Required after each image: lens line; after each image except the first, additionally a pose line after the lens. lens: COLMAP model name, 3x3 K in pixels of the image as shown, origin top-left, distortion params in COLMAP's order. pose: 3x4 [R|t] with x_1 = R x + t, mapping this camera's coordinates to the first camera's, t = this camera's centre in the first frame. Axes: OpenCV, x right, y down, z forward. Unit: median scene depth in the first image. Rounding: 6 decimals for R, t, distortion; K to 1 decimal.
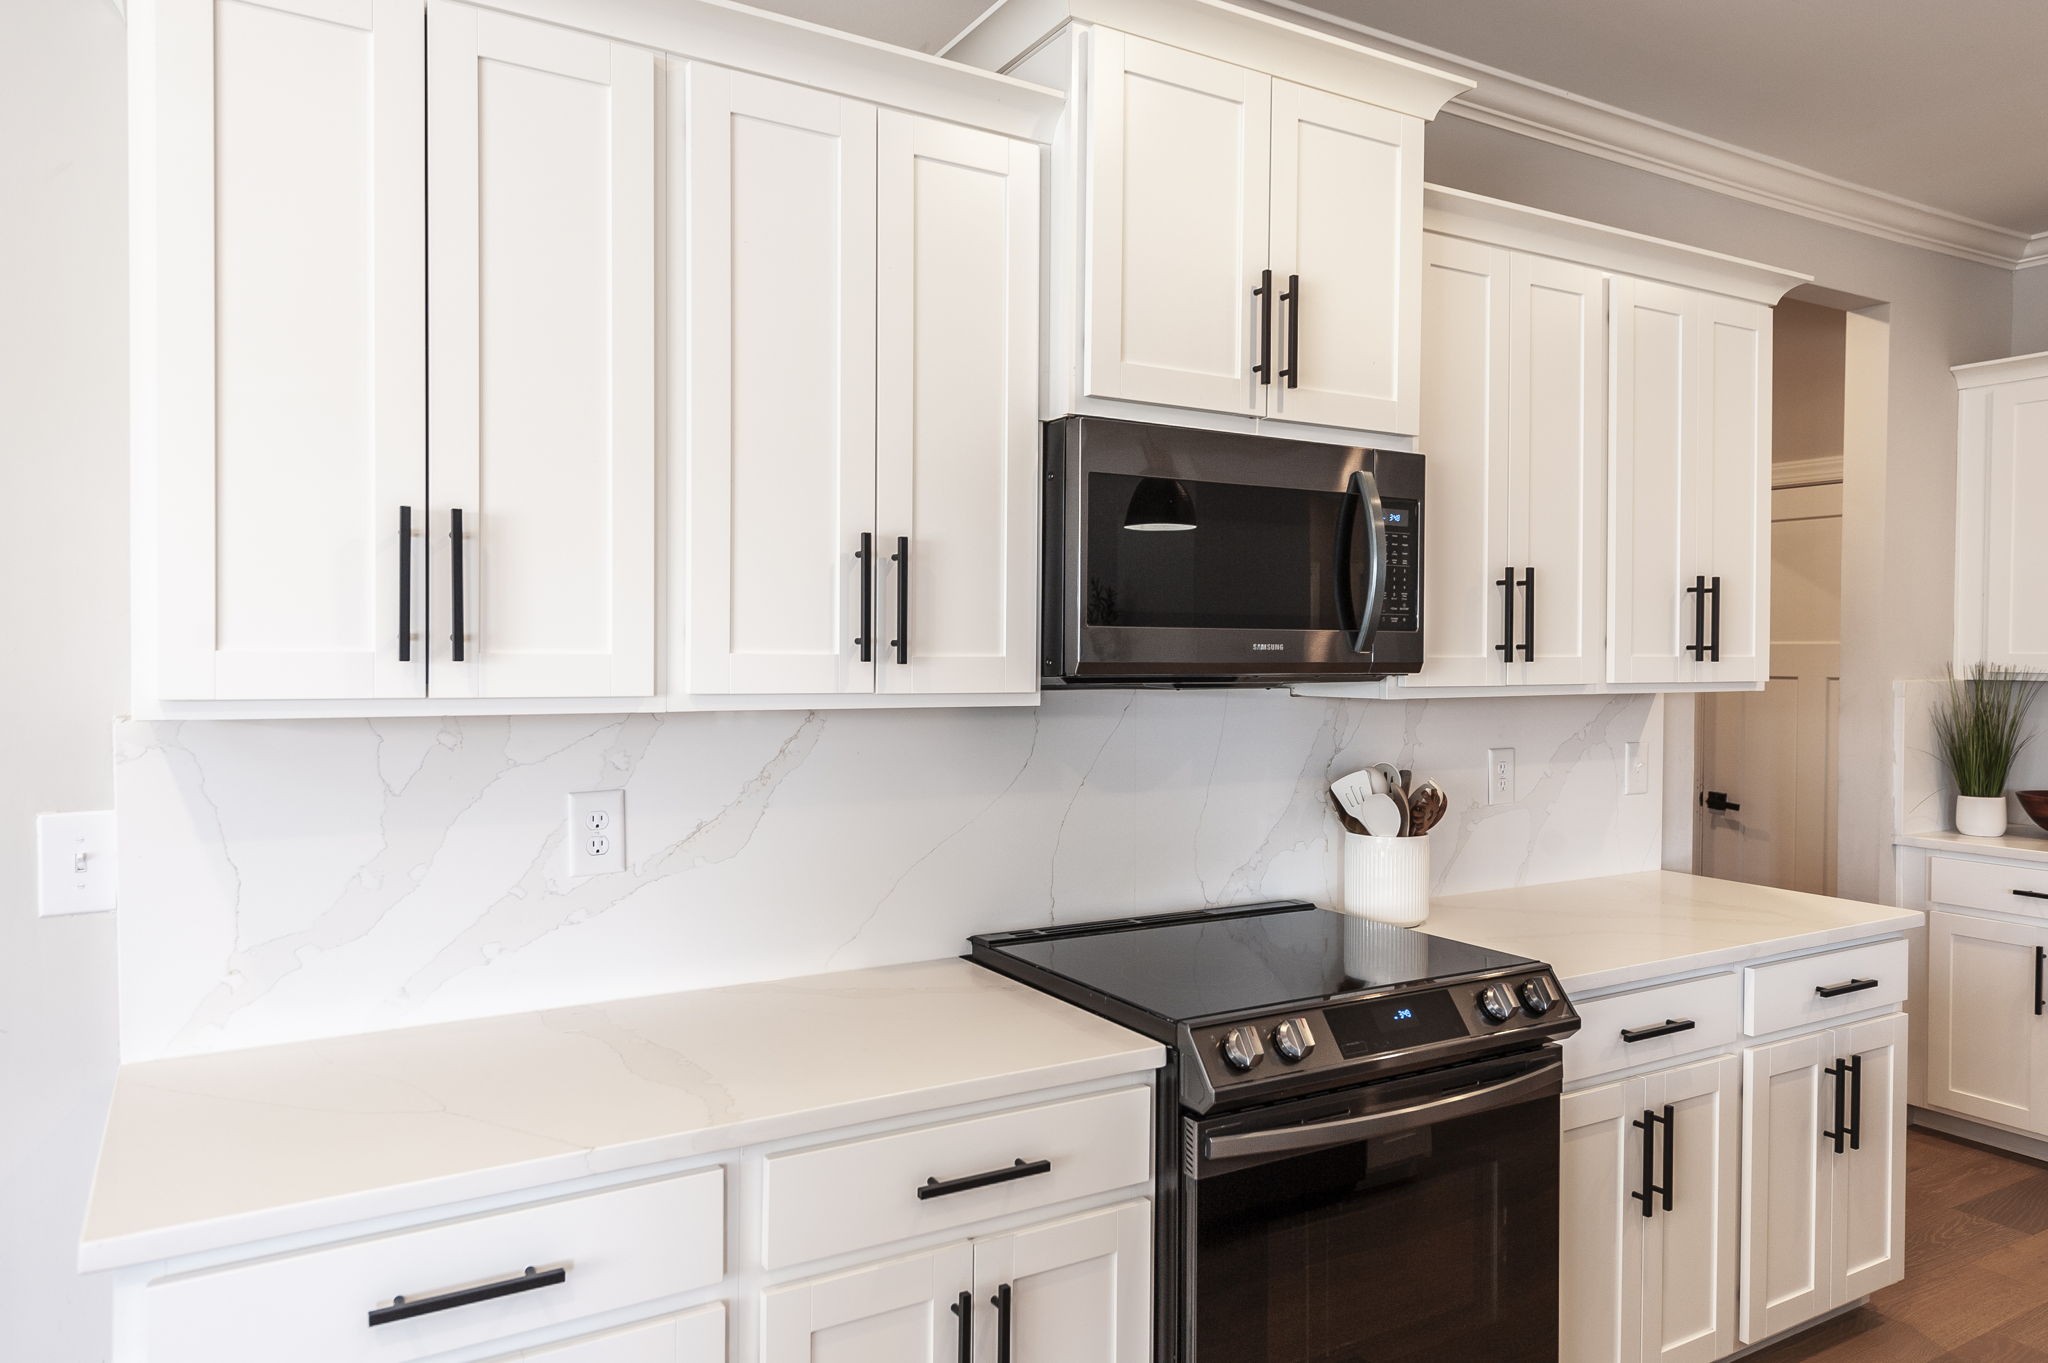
lens RADIAL K [[1387.0, 0, 1024.0], [0, 1387.0, 681.5], [0, 0, 1]] dist [0.006483, -0.000403]
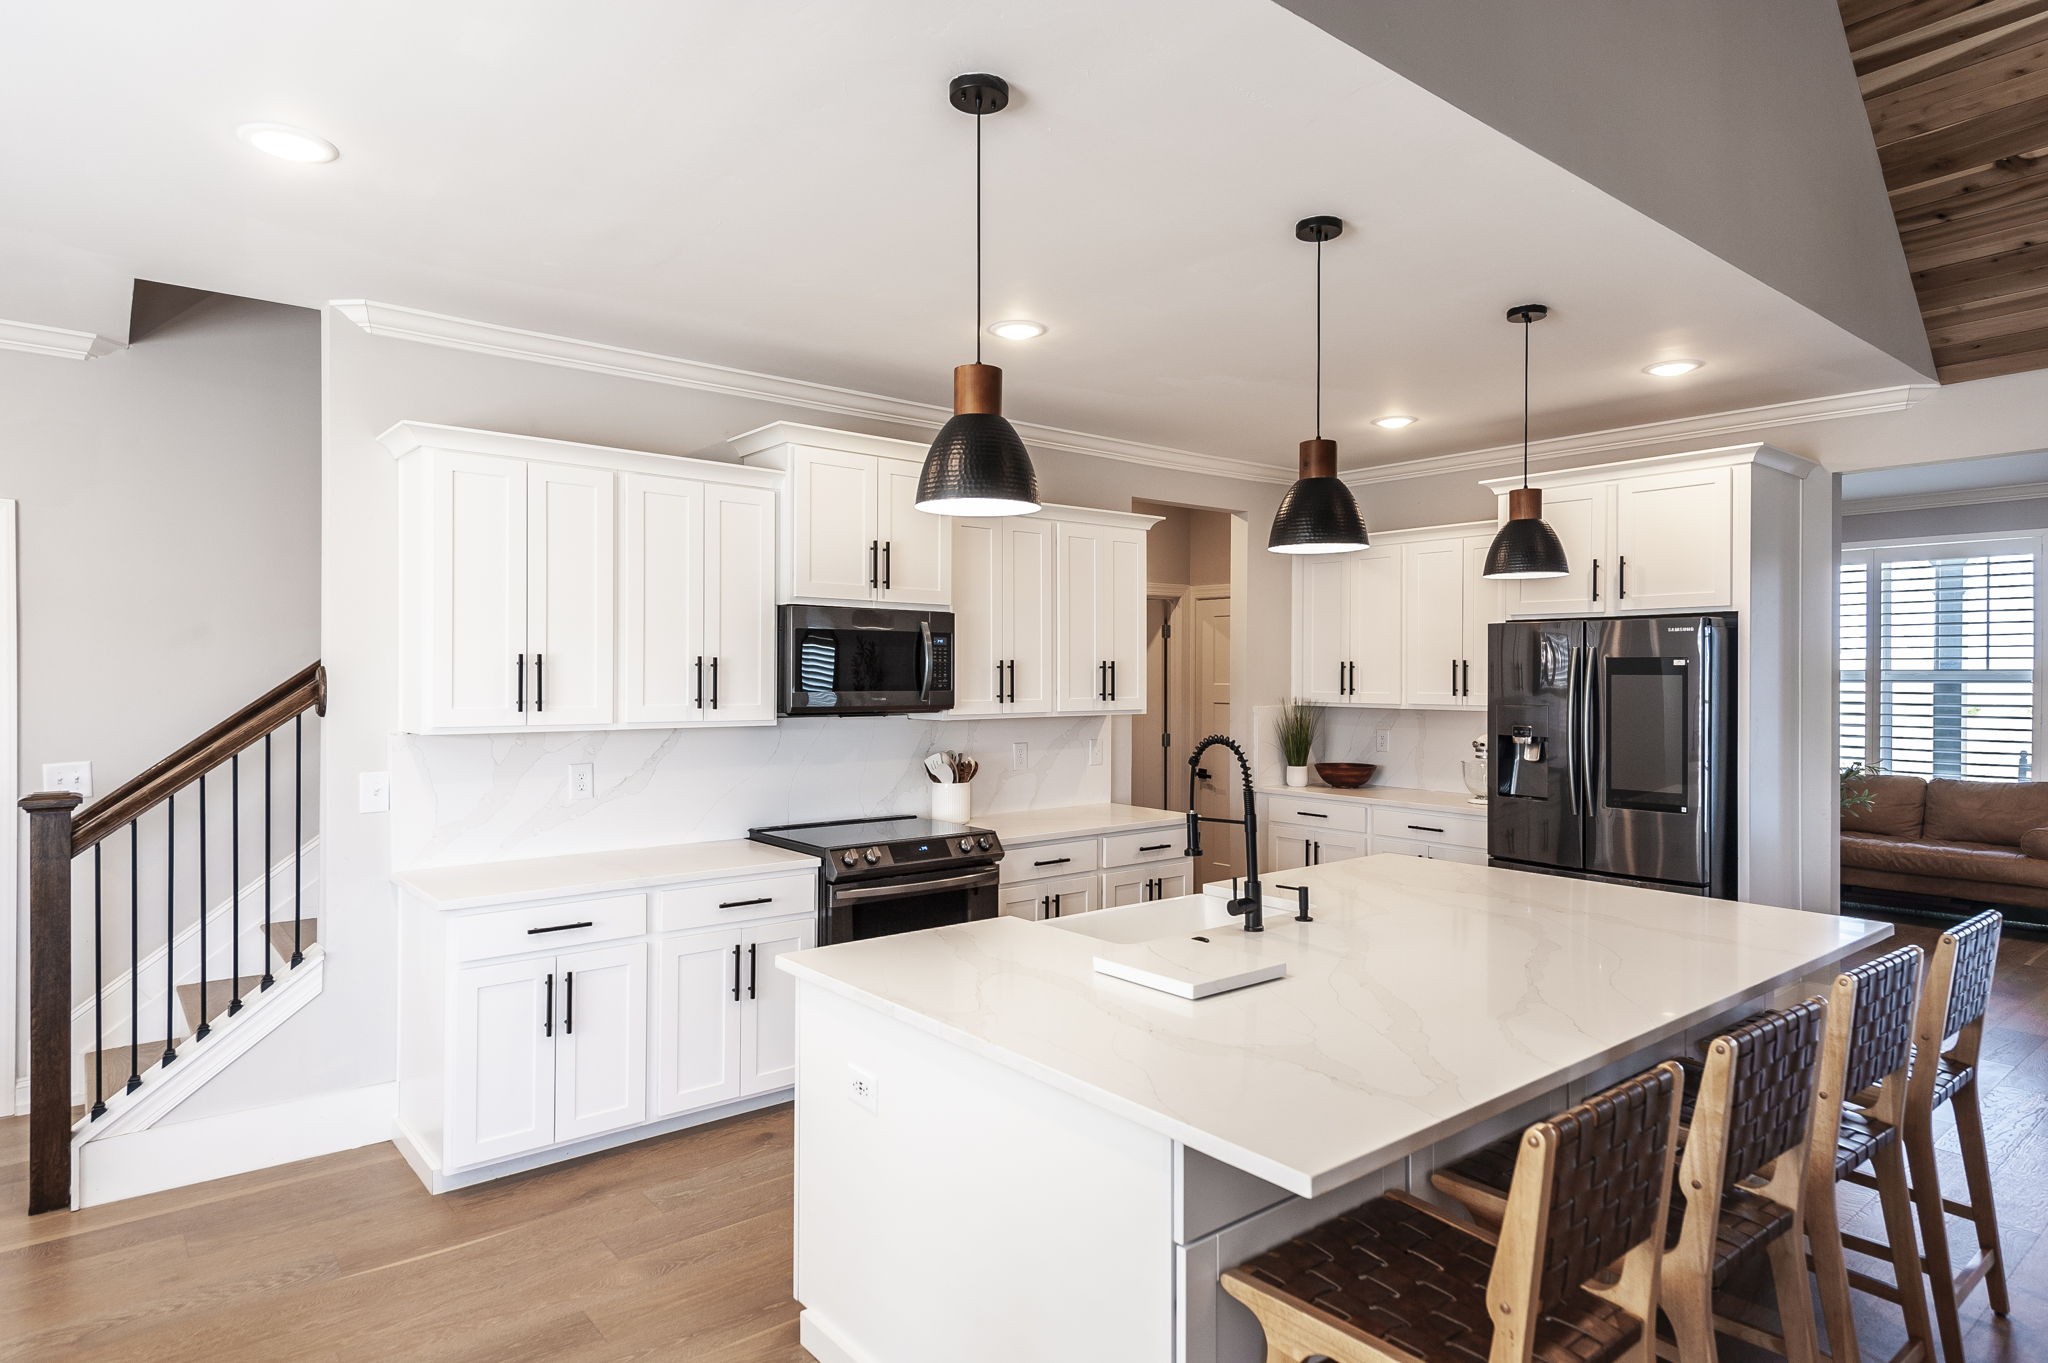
lens RADIAL K [[1160.5, 0, 1024.0], [0, 1160.5, 681.5], [0, 0, 1]] dist [0.016844, -0.011633]
pose [[0.988639, -0.004671, 0.150234, 0.126719], [0.007208, 0.999840, -0.016343, -0.020766], [-0.150133, 0.017240, 0.988515, -0.979464]]
